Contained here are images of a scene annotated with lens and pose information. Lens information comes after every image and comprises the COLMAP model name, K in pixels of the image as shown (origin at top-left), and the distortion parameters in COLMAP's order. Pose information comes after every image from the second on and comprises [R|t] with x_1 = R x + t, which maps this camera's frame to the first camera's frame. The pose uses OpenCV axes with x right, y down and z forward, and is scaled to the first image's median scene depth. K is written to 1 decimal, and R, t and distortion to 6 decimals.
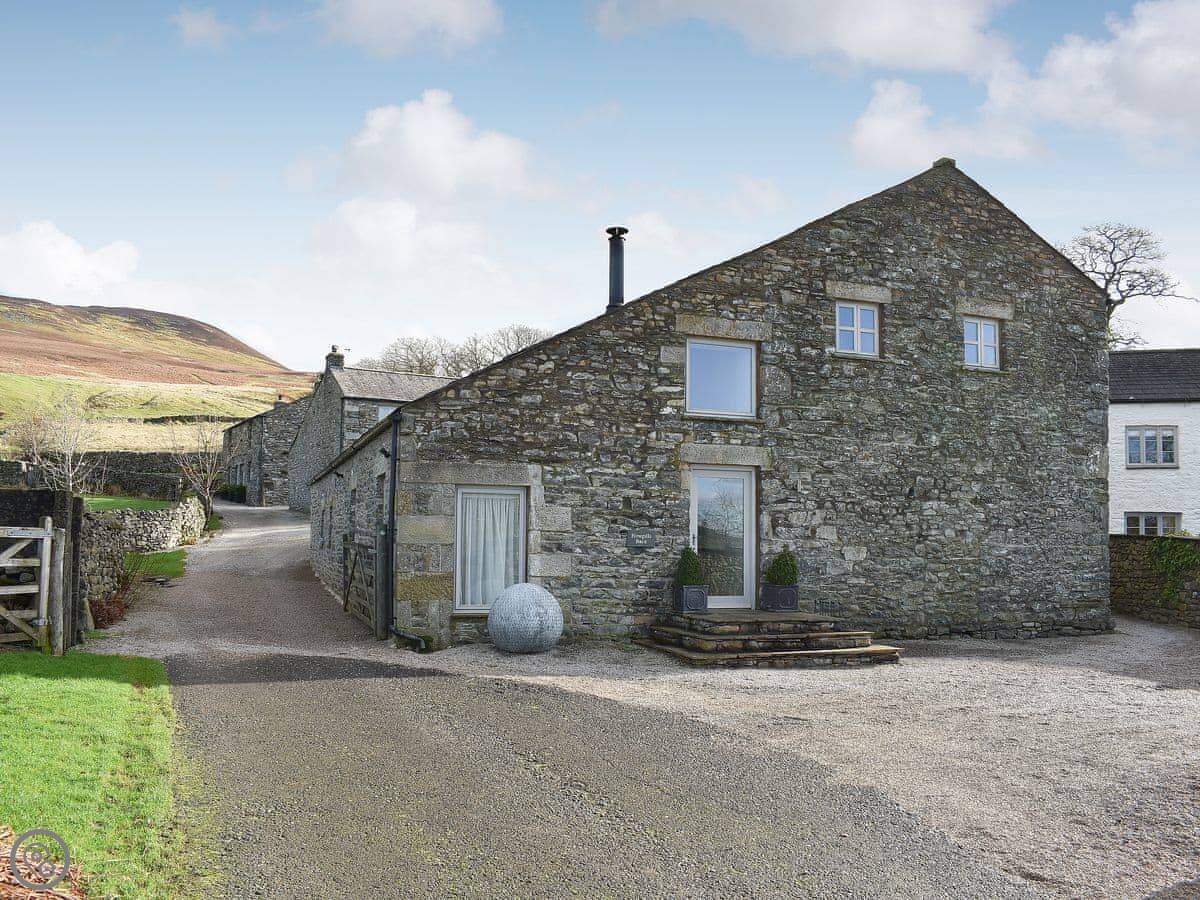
lens RADIAL K [[1732.0, 0, 600.0], [0, 1732.0, 450.0], [0, 0, 1]] dist [-0.062381, -0.133051]
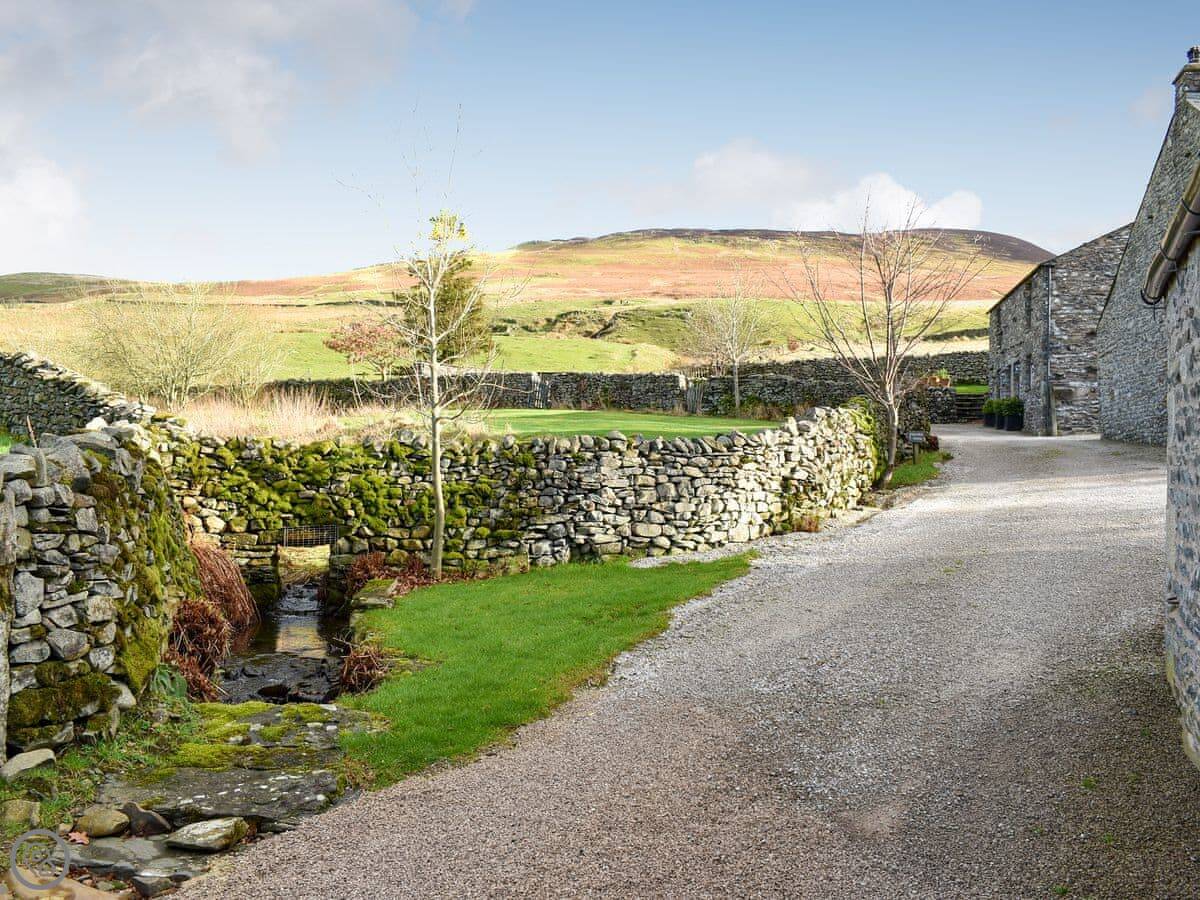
lens RADIAL K [[1732.0, 0, 600.0], [0, 1732.0, 450.0], [0, 0, 1]] dist [-0.062381, -0.133051]
pose [[0.891887, -0.012136, -0.452096, -0.094916], [0.027381, 0.999255, 0.027194, 0.022656], [0.451429, -0.036633, 0.891555, 0.553668]]
